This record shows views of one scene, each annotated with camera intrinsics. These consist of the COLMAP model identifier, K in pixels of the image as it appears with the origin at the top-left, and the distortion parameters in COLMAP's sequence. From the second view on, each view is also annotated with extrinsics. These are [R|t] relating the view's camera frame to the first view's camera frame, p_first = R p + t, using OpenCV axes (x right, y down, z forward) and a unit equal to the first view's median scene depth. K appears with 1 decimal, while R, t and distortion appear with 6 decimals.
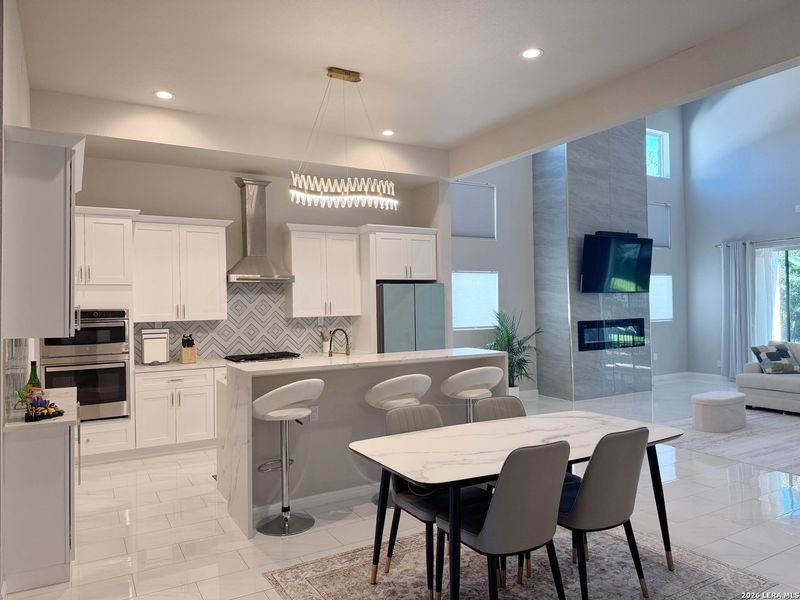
lens RADIAL K [[552.9, 0, 400.9], [0, 552.9, 300.6], [0, 0, 1]] dist [0.035021, -0.010106]
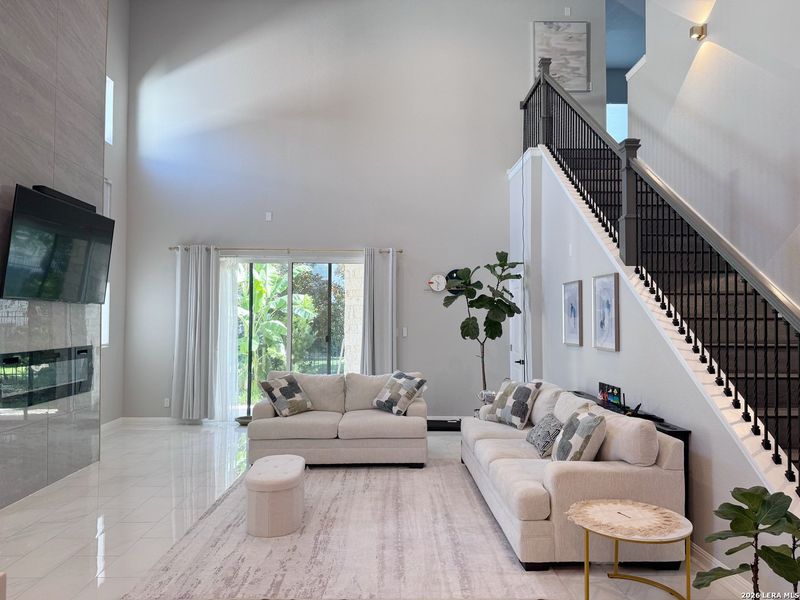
lens RADIAL K [[552.9, 0, 405.8], [0, 552.9, 295.8], [0, 0, 1]] dist [0.035021, -0.010106]
pose [[0.469715, 0.053670, 0.881185, 0.068454], [-0.015251, 0.998495, -0.052685, 0.004620], [-0.882686, 0.011309, 0.469827, 0.554607]]
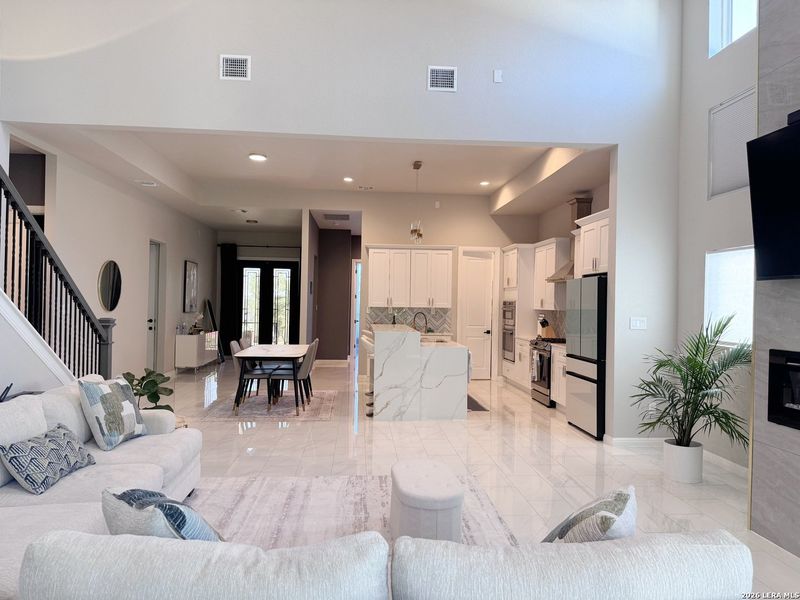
lens RADIAL K [[552.9, 0, 397.3], [0, 552.9, 298.7], [0, 0, 1]] dist [0.035021, -0.010106]
pose [[-0.436276, 0.005022, -0.899799, 1.008819], [-0.005828, 0.999948, 0.008407, -0.003567], [0.899794, 0.008912, -0.436224, 1.160844]]
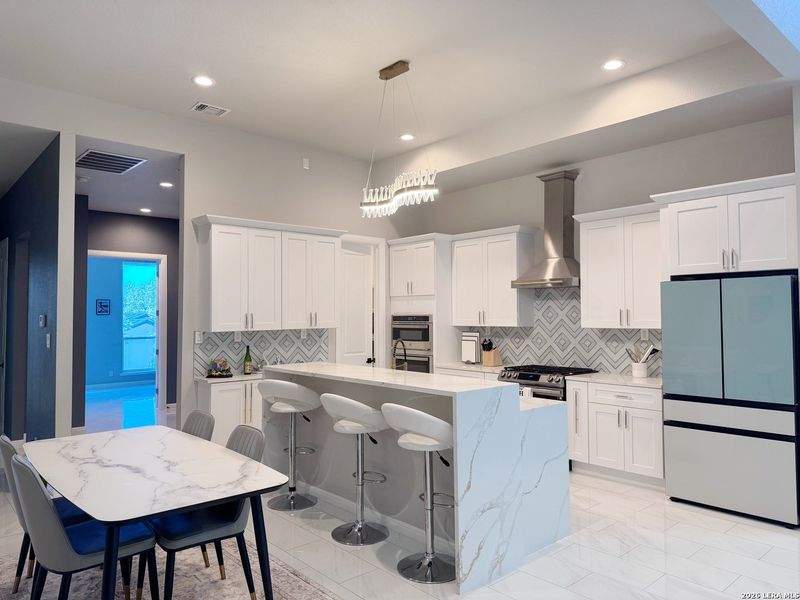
lens RADIAL K [[552.9, 0, 399.2], [0, 552.9, 299.3], [0, 0, 1]] dist [0.035021, -0.010106]
pose [[0.204293, -0.009582, -0.978863, 0.558519], [0.008582, 0.999931, -0.007997, -0.007759], [0.978872, -0.006767, 0.204361, 0.554413]]
